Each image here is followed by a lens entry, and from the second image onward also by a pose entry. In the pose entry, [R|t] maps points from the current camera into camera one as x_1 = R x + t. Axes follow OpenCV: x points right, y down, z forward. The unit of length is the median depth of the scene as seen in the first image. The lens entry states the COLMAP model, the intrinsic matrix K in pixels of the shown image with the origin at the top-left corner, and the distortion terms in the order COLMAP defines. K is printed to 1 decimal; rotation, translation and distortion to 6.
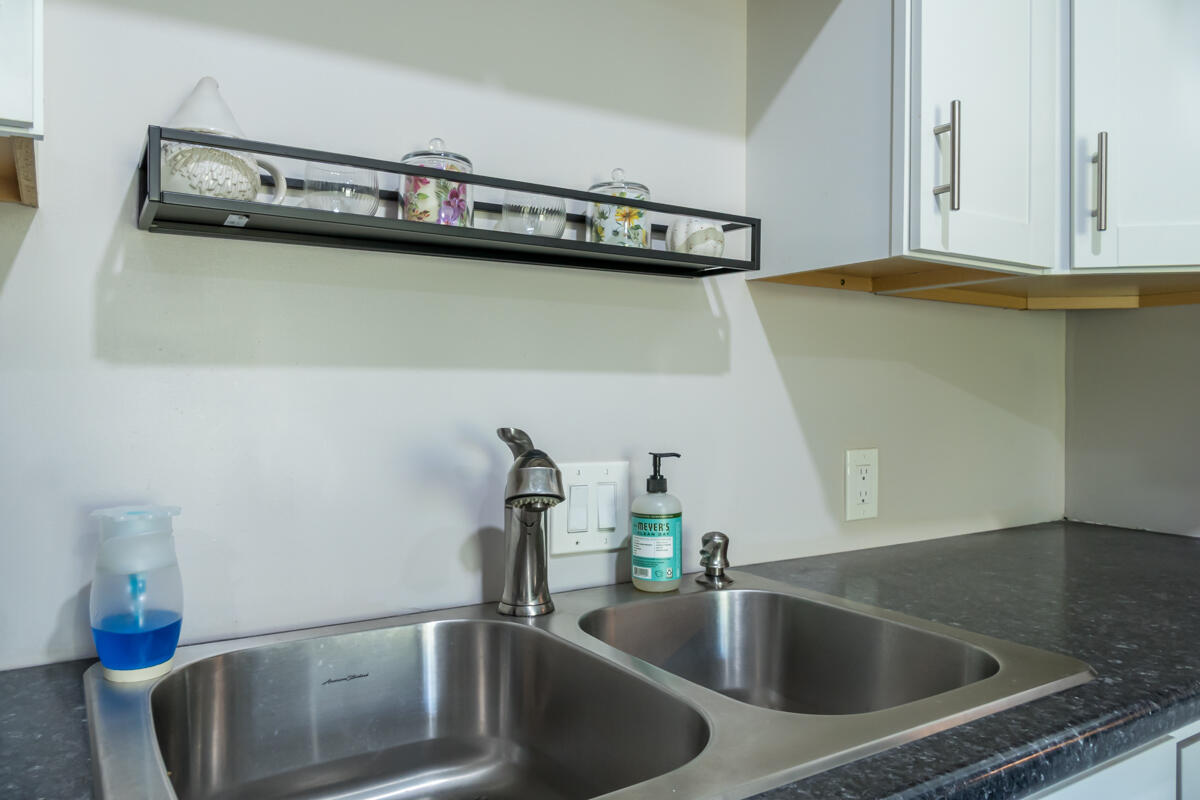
lens RADIAL K [[871.7, 0, 602.9], [0, 871.7, 395.2], [0, 0, 1]] dist [-0.021853, 0.008345]
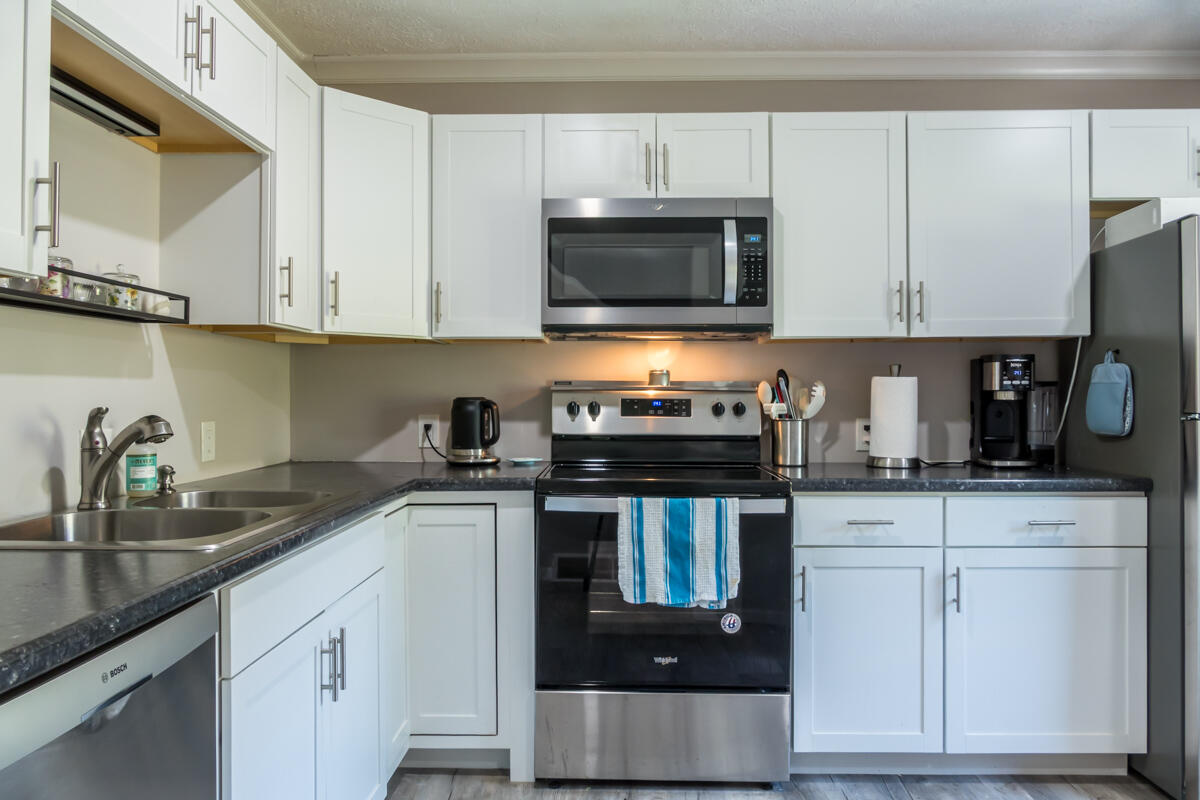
lens RADIAL K [[871.7, 0, 602.9], [0, 871.7, 395.2], [0, 0, 1]] dist [-0.021853, 0.008345]
pose [[0.560272, -0.006350, 0.828284, -0.916981], [0.004995, 0.999978, 0.004288, 0.007219], [-0.828294, 0.001735, 0.560292, -0.837754]]
